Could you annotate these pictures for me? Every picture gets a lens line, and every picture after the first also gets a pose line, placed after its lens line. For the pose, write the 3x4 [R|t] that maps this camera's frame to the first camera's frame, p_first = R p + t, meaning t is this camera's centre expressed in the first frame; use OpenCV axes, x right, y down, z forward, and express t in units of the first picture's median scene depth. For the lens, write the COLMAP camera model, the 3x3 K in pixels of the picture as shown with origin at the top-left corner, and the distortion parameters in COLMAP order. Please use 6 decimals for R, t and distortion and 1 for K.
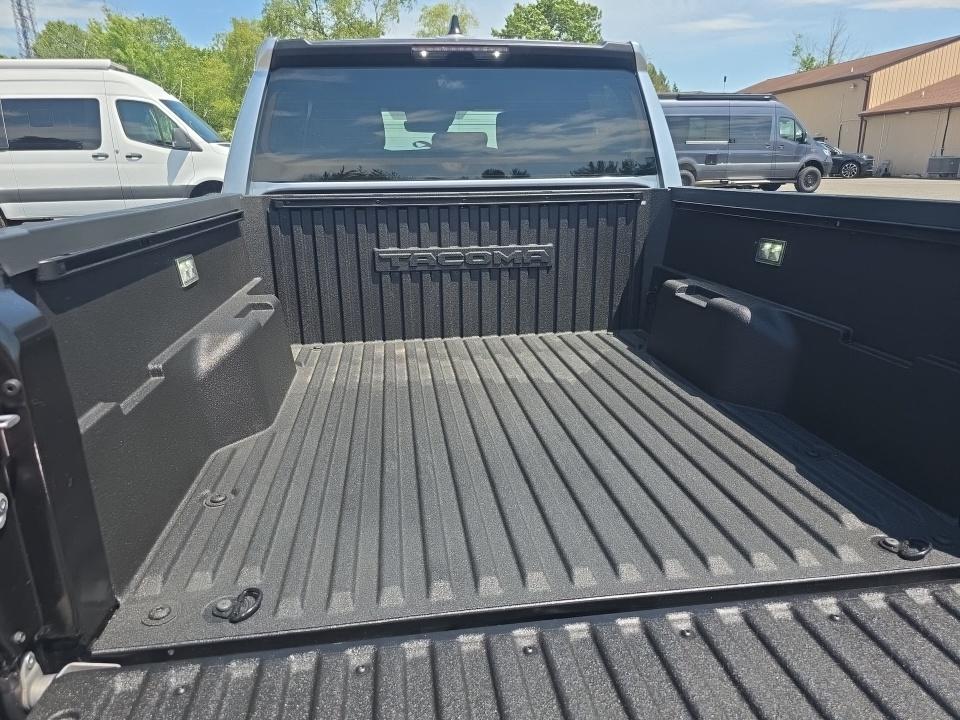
lens RADIAL K [[637.4, 0, 477.8], [0, 637.4, 382.5], [0, 0, 1]] dist [0.005610, -0.004437]
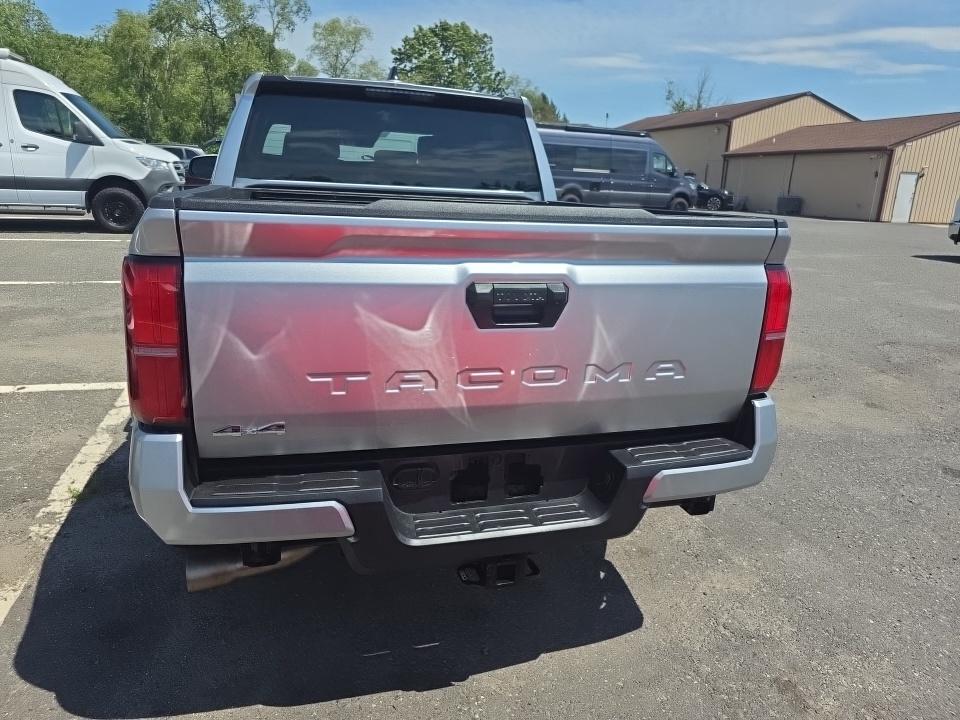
lens RADIAL K [[645.2, 0, 480.0], [0, 645.2, 360.0], [0, 0, 1]] dist [0.030703, -0.028801]
pose [[0.985808, 0.015487, 0.167163, -0.009164], [-0.005454, 0.998165, -0.060313, 0.015272], [-0.167790, 0.058545, 0.984083, -0.041364]]
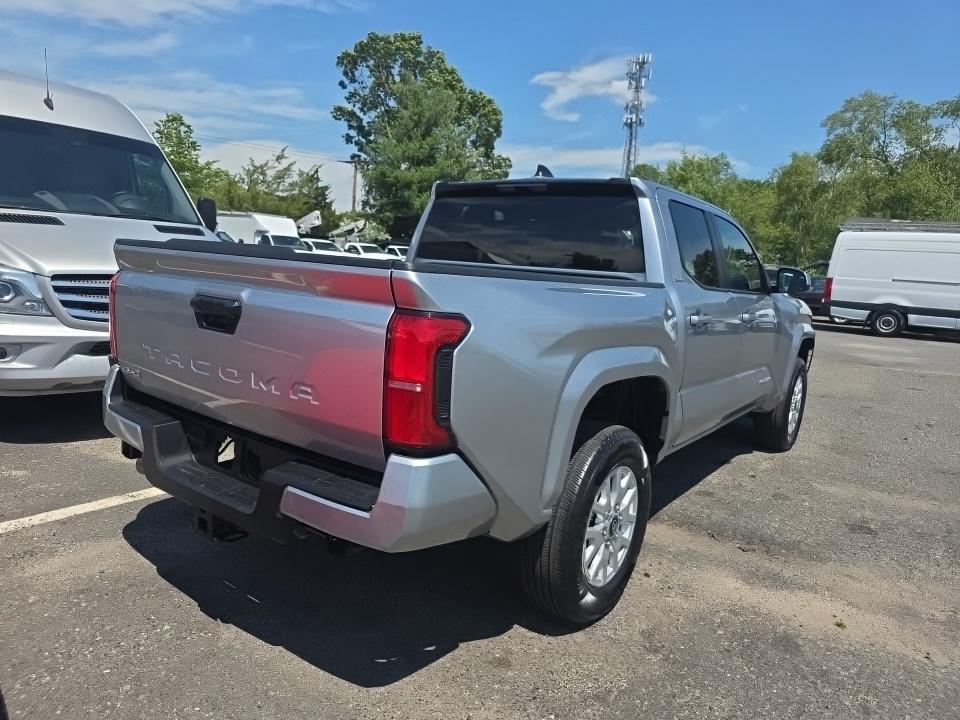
lens RADIAL K [[645.2, 0, 480.0], [0, 645.2, 360.0], [0, 0, 1]] dist [0.030703, -0.028801]
pose [[0.713623, 0.167332, -0.680252, 0.118794], [-0.306421, 0.947791, -0.088310, 0.006758], [0.629959, 0.271463, 0.727639, -0.012448]]
